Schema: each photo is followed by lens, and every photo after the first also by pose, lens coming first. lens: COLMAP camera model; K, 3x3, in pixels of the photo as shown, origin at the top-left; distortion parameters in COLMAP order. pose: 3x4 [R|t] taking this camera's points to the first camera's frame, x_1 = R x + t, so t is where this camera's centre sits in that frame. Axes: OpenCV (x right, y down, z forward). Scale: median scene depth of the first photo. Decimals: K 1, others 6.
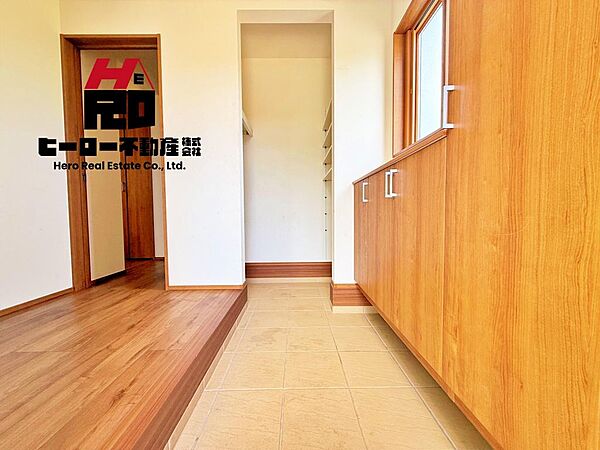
lens RADIAL K [[240.1, 0, 297.9], [0, 240.1, 225.0], [0, 0, 1]] dist [-0.001308, 0.000449]
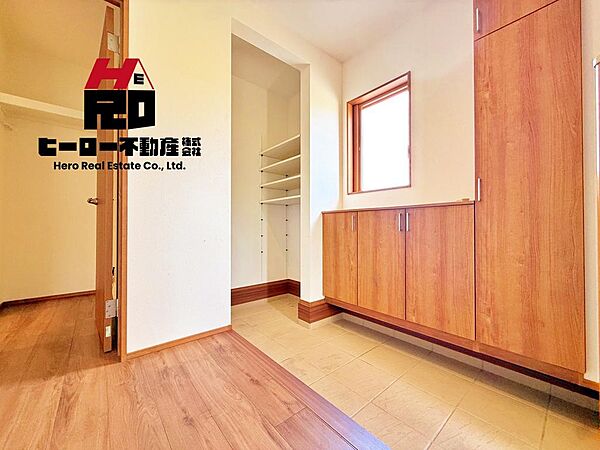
lens RADIAL K [[240.1, 0, 297.9], [0, 240.1, 225.0], [0, 0, 1]] dist [-0.001308, 0.000449]
pose [[0.767168, 0.018240, 0.641187, -0.801176], [0.018649, 0.998539, -0.050719, -0.072361], [-0.641175, 0.050867, 0.765707, 0.236866]]
